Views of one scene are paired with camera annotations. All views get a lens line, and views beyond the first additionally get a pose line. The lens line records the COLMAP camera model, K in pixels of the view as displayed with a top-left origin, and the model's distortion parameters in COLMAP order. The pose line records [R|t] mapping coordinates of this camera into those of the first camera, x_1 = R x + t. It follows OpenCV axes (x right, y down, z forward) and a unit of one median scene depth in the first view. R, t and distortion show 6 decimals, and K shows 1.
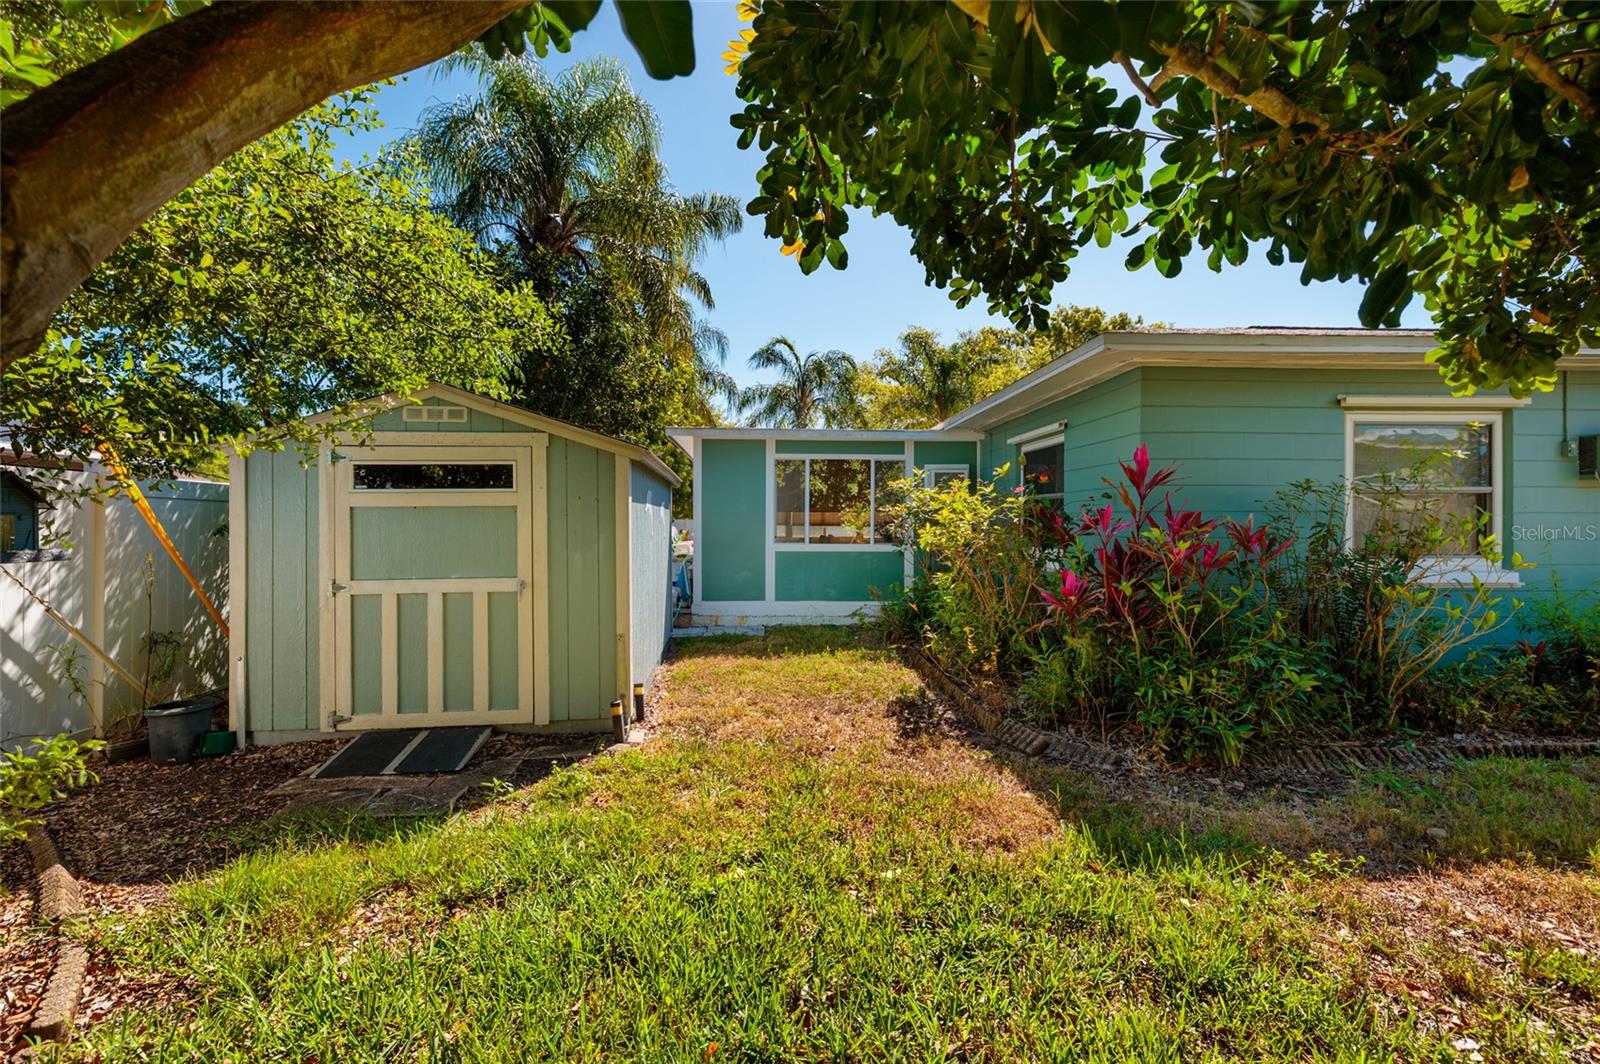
lens RADIAL K [[688.9, 0, 790.6], [0, 688.9, 527.8], [0, 0, 1]] dist [0.002386, 0.000439]
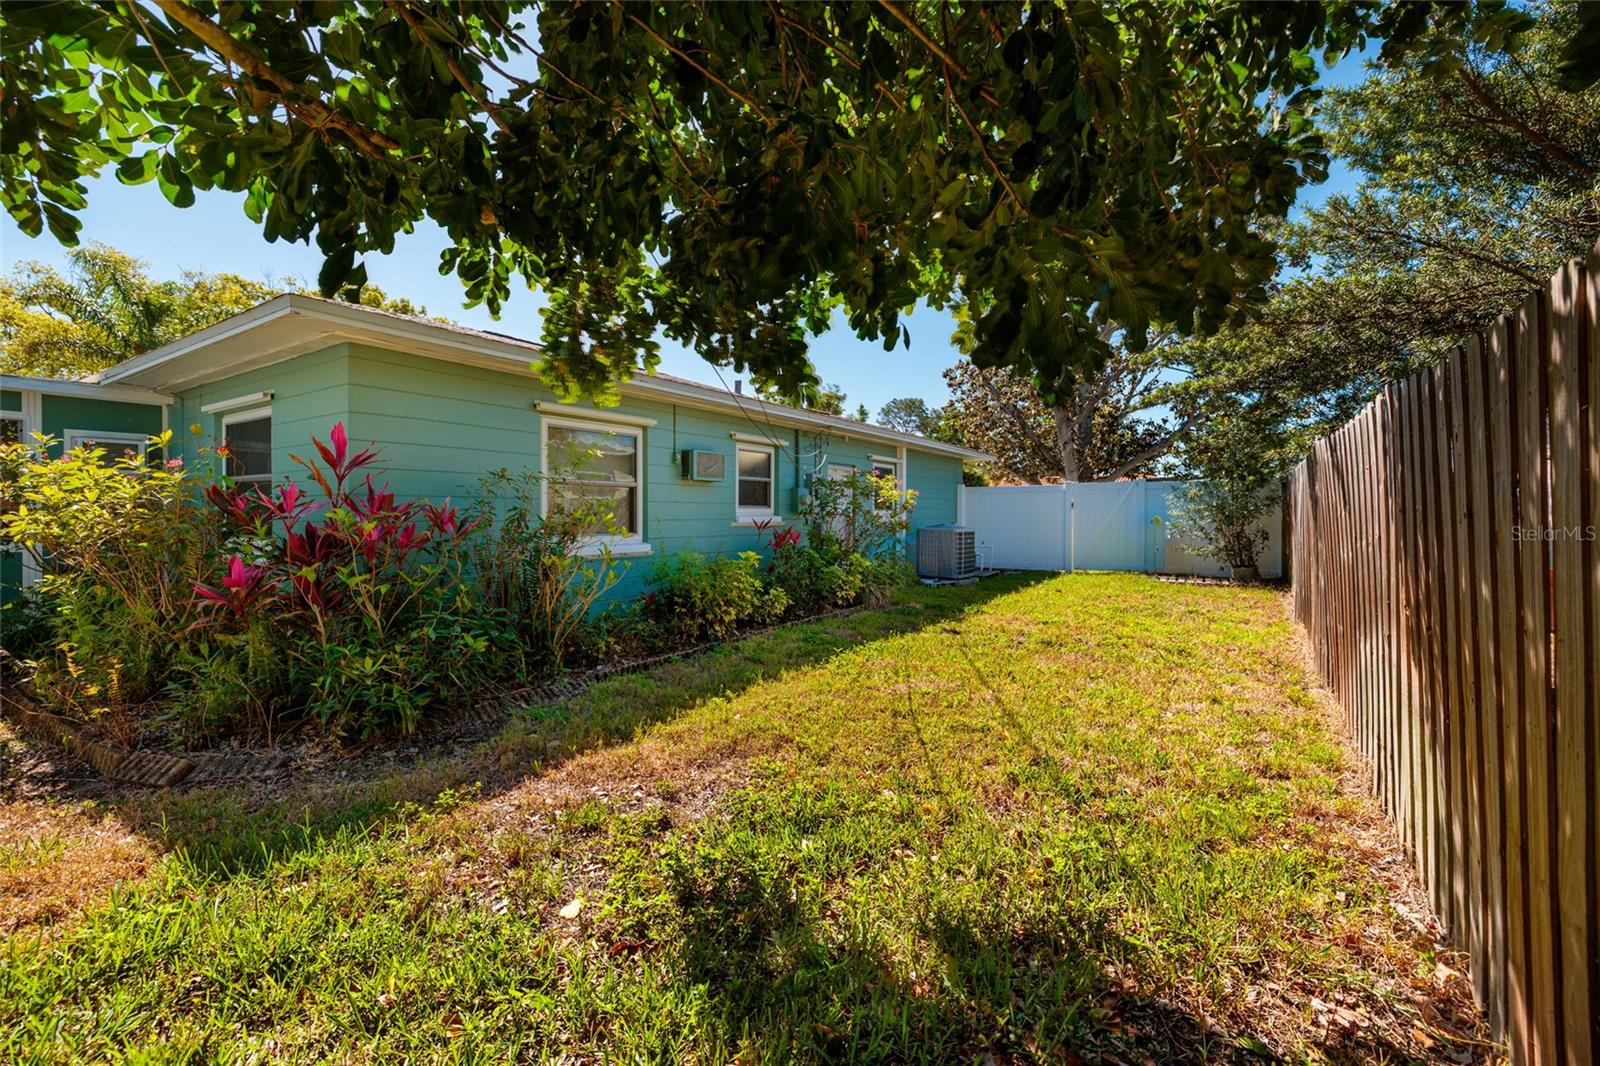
lens RADIAL K [[688.9, 0, 791.1], [0, 688.9, 528.1], [0, 0, 1]] dist [0.002386, 0.000439]
pose [[0.583935, -0.018828, 0.811582, 0.124256], [0.011337, 0.999823, 0.015039, 0.021208], [-0.811722, 0.000419, 0.584044, -0.072000]]
